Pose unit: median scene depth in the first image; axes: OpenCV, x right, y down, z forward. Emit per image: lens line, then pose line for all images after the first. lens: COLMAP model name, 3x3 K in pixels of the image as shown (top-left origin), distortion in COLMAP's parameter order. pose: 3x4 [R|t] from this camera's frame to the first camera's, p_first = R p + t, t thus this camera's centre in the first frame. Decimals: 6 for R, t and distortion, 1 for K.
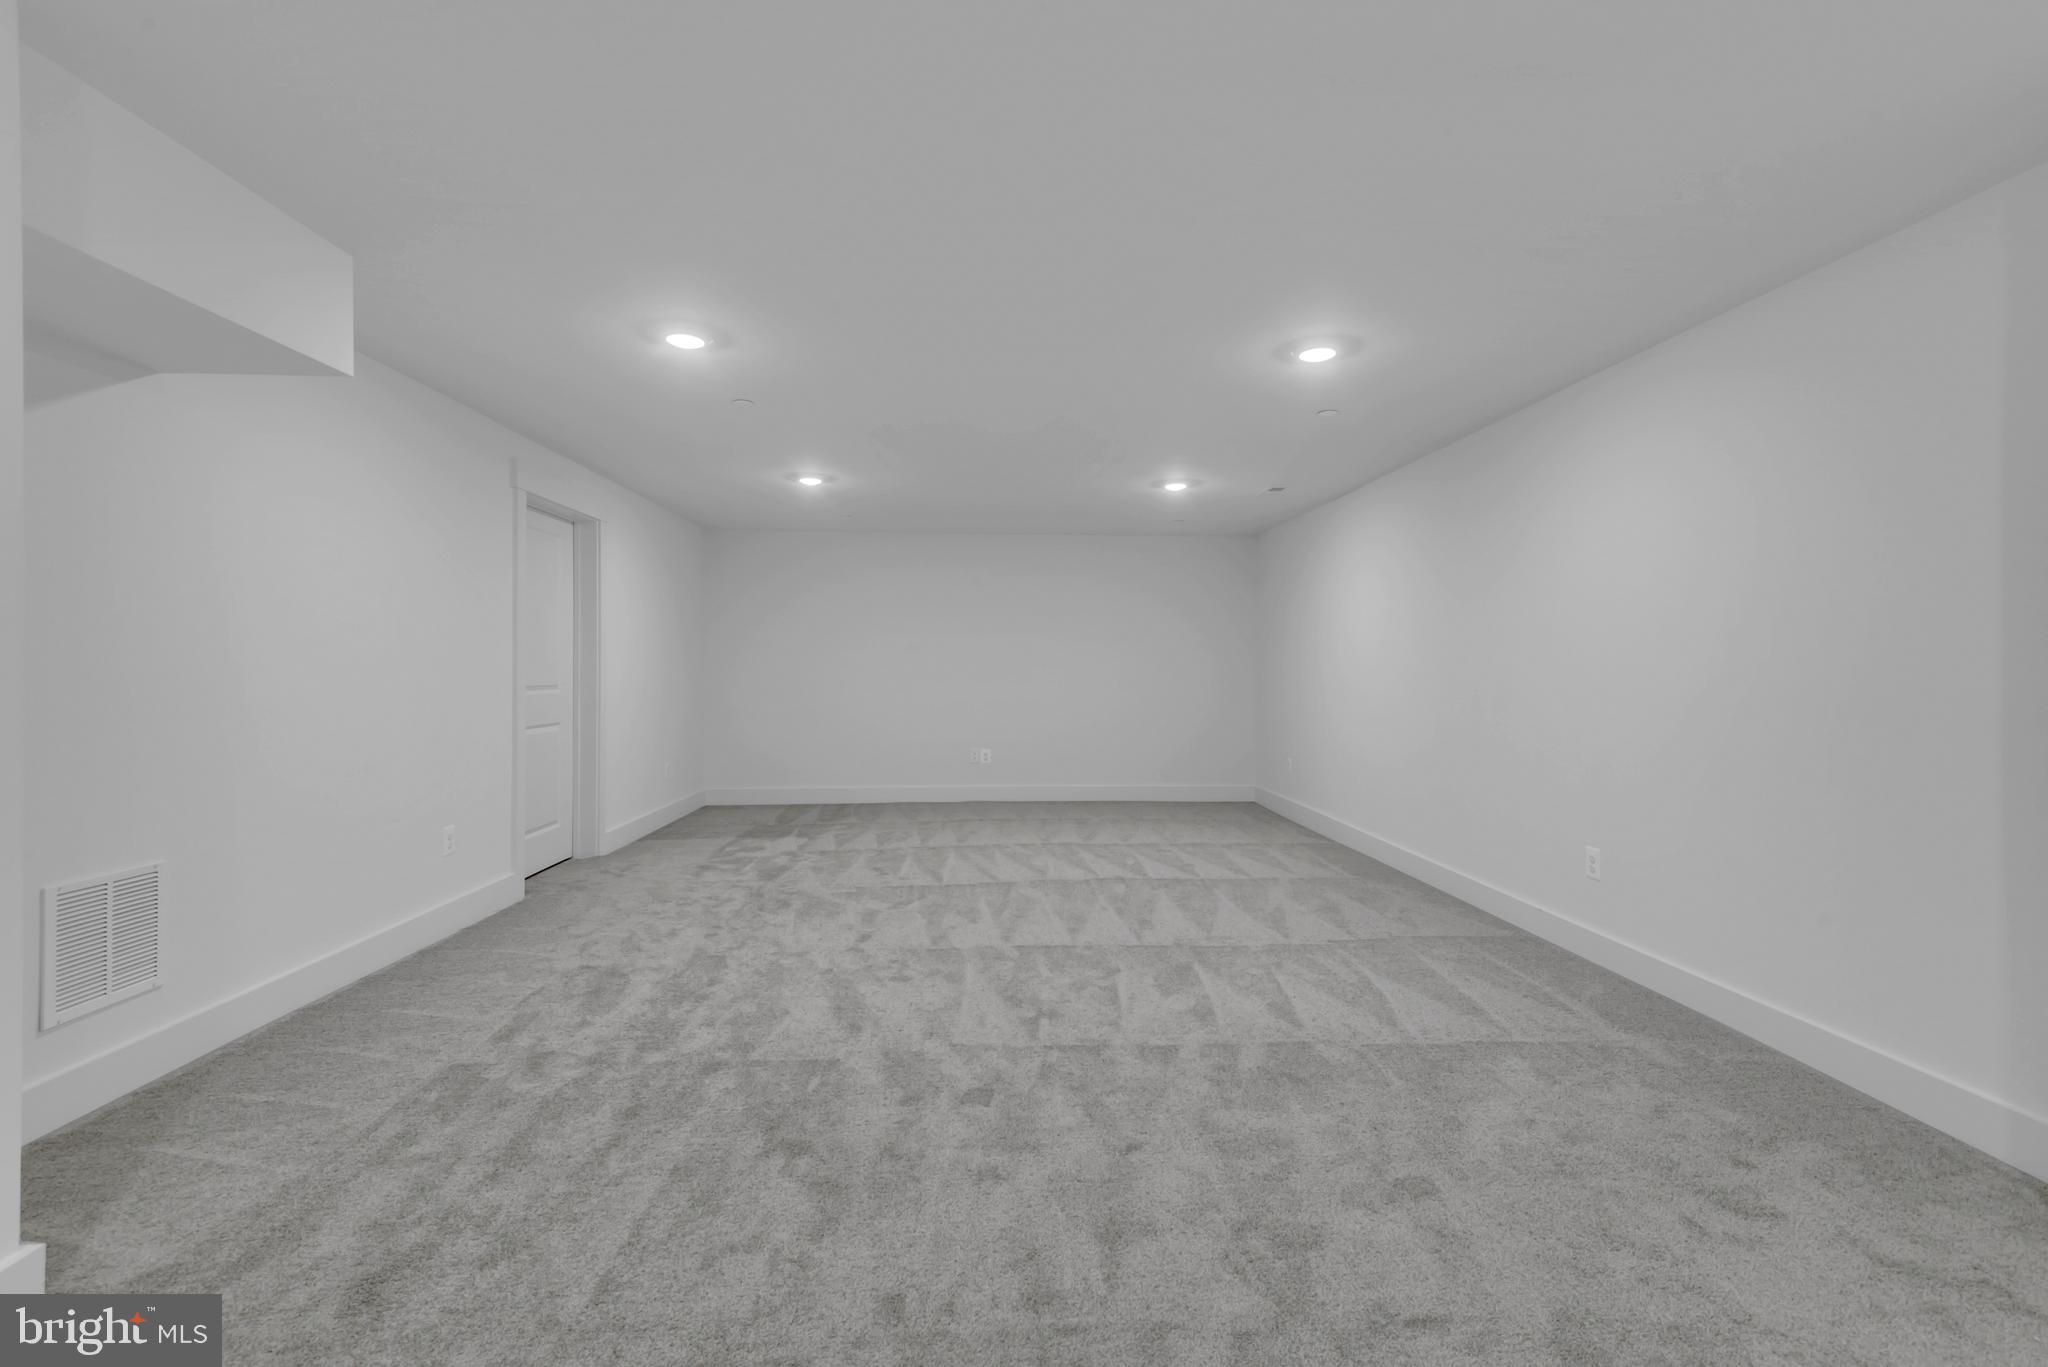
lens RADIAL K [[885.2, 0, 1017.4], [0, 885.2, 676.0], [0, 0, 1]] dist [-0.000241, -0.000181]
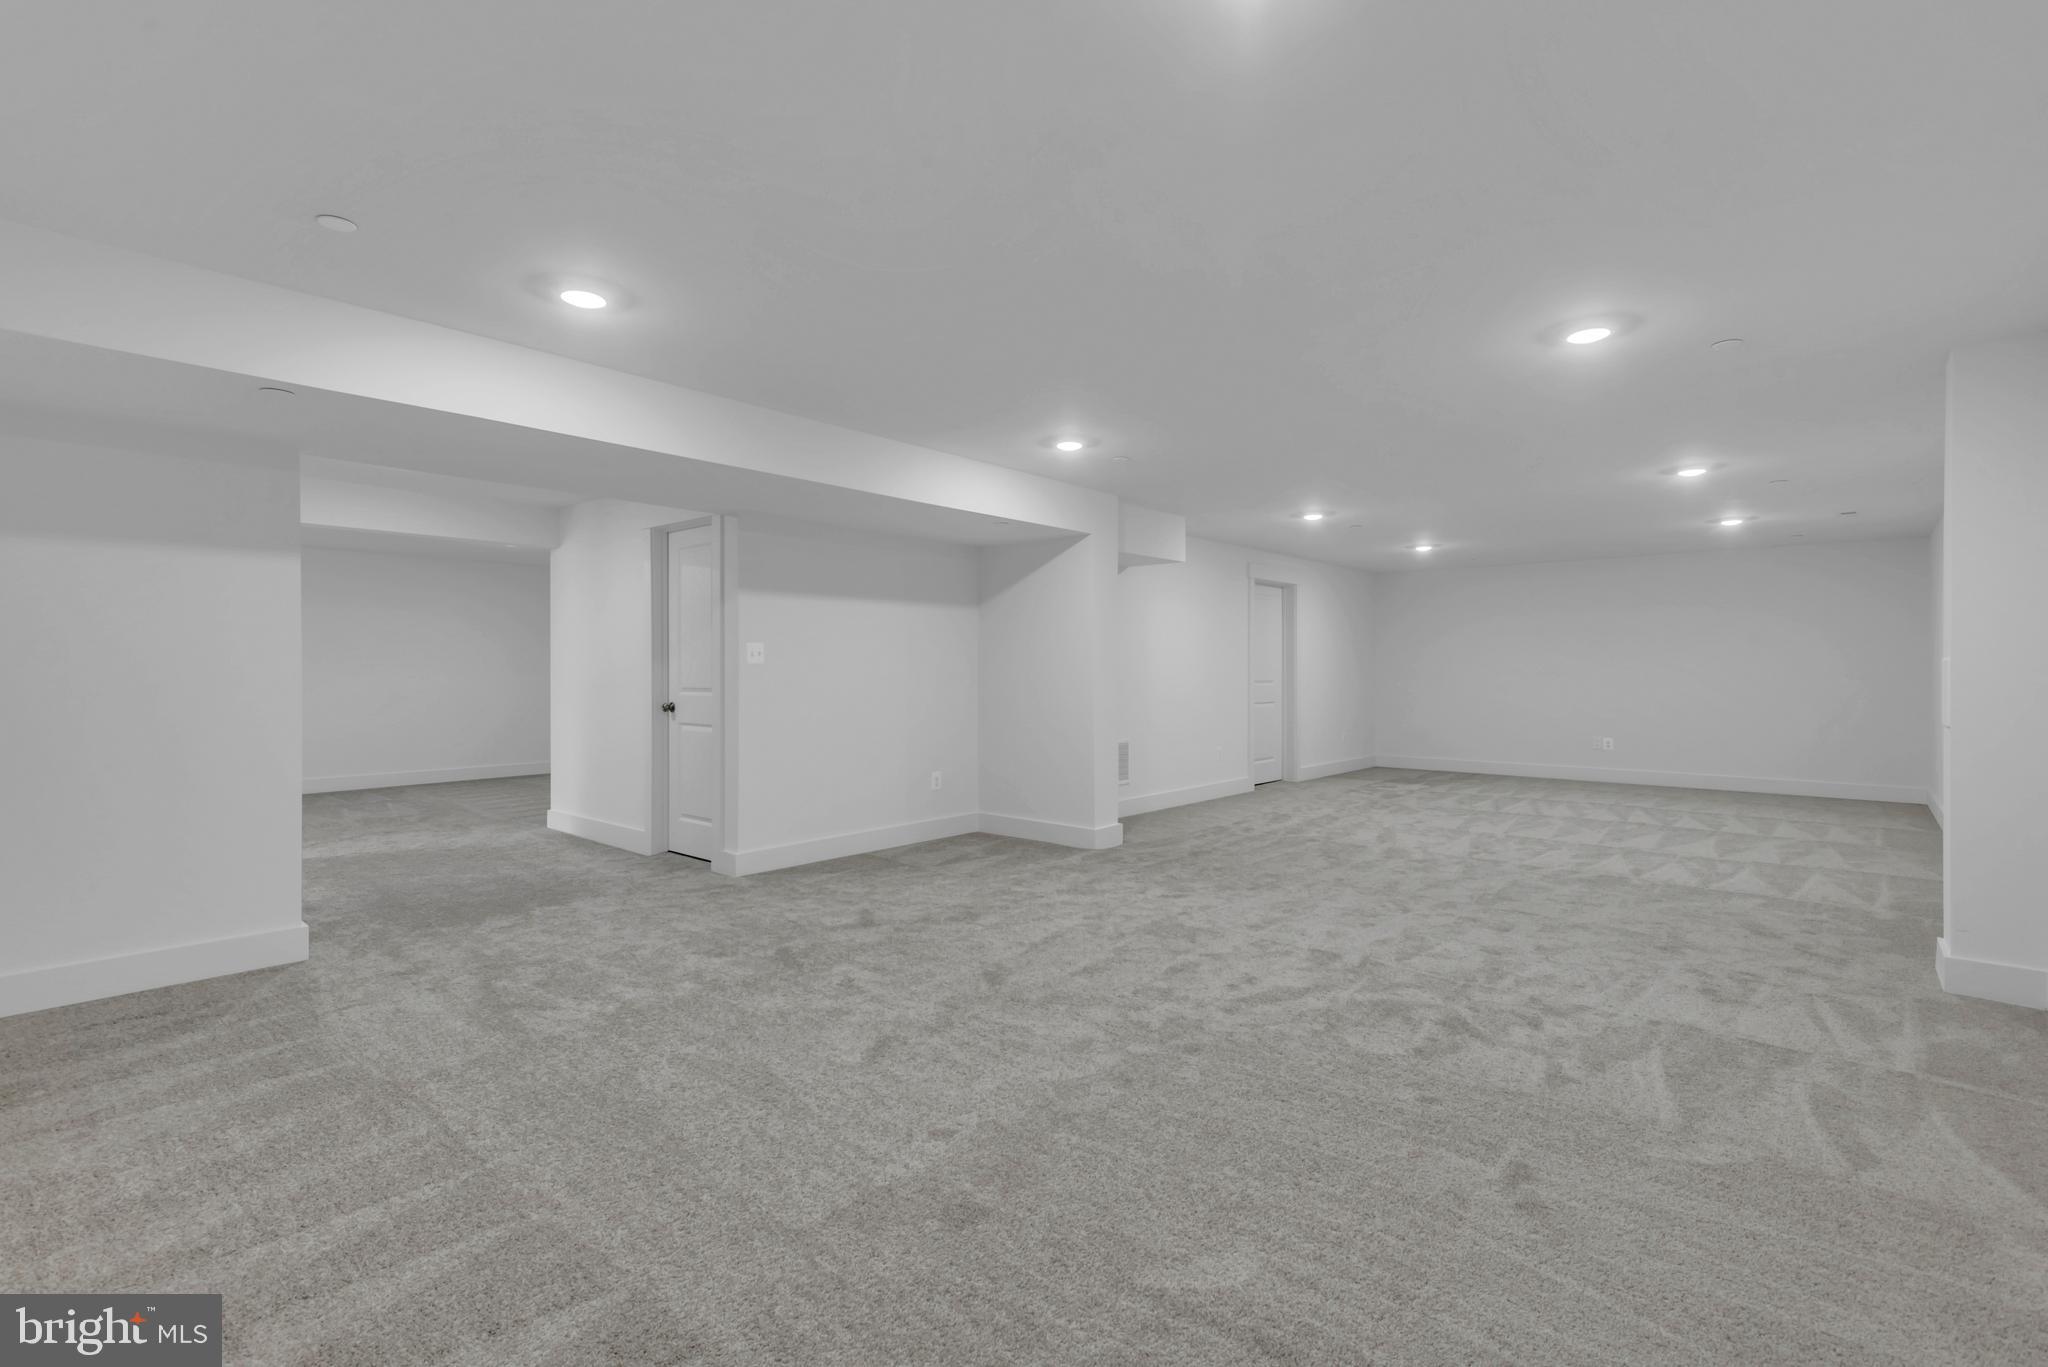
lens RADIAL K [[921.5, 0, 1017.0], [0, 921.5, 672.2], [0, 0, 1]] dist [0.015253, -0.000129]
pose [[0.698636, -0.006411, -0.715449, 0.439090], [0.001728, 0.999972, -0.007274, 0.004991], [0.715476, 0.003845, 0.698627, -0.650998]]
